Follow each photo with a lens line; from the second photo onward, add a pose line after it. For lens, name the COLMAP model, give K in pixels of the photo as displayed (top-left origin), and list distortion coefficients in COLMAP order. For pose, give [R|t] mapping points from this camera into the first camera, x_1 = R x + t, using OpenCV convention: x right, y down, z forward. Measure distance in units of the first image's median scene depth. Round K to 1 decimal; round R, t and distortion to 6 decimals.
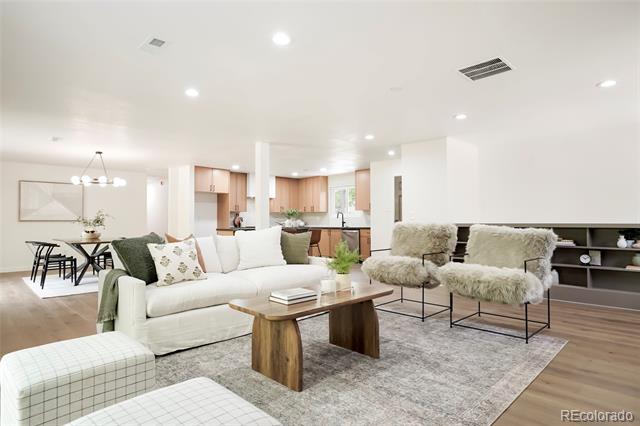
lens RADIAL K [[361.3, 0, 320.0], [0, 361.3, 213.0], [0, 0, 1]] dist [-0.000753, -0.000146]
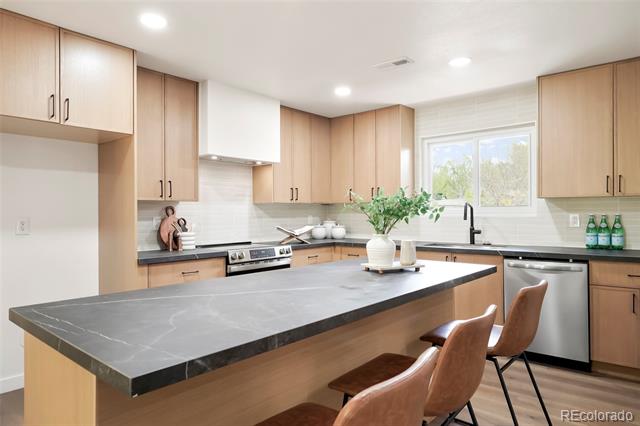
lens RADIAL K [[409.9, 0, 320.0], [0, 409.9, 213.0], [0, 0, 1]] dist [0.004057, 0.000615]
pose [[0.996798, -0.002117, 0.079936, -0.123870], [0.000433, 0.999778, 0.021081, -0.000680], [-0.079963, -0.020978, 0.996577, 0.622987]]
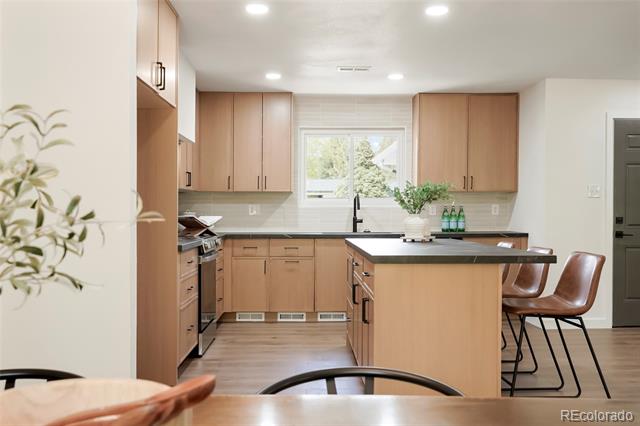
lens RADIAL K [[625.6, 0, 320.0], [0, 625.6, 213.0], [0, 0, 1]] dist [-0.001158, -0.000254]
pose [[0.678884, 0.004883, 0.734229, -0.465548], [-0.018641, 0.999770, 0.010586, 0.011639], [-0.734009, -0.020874, 0.678819, 0.584851]]
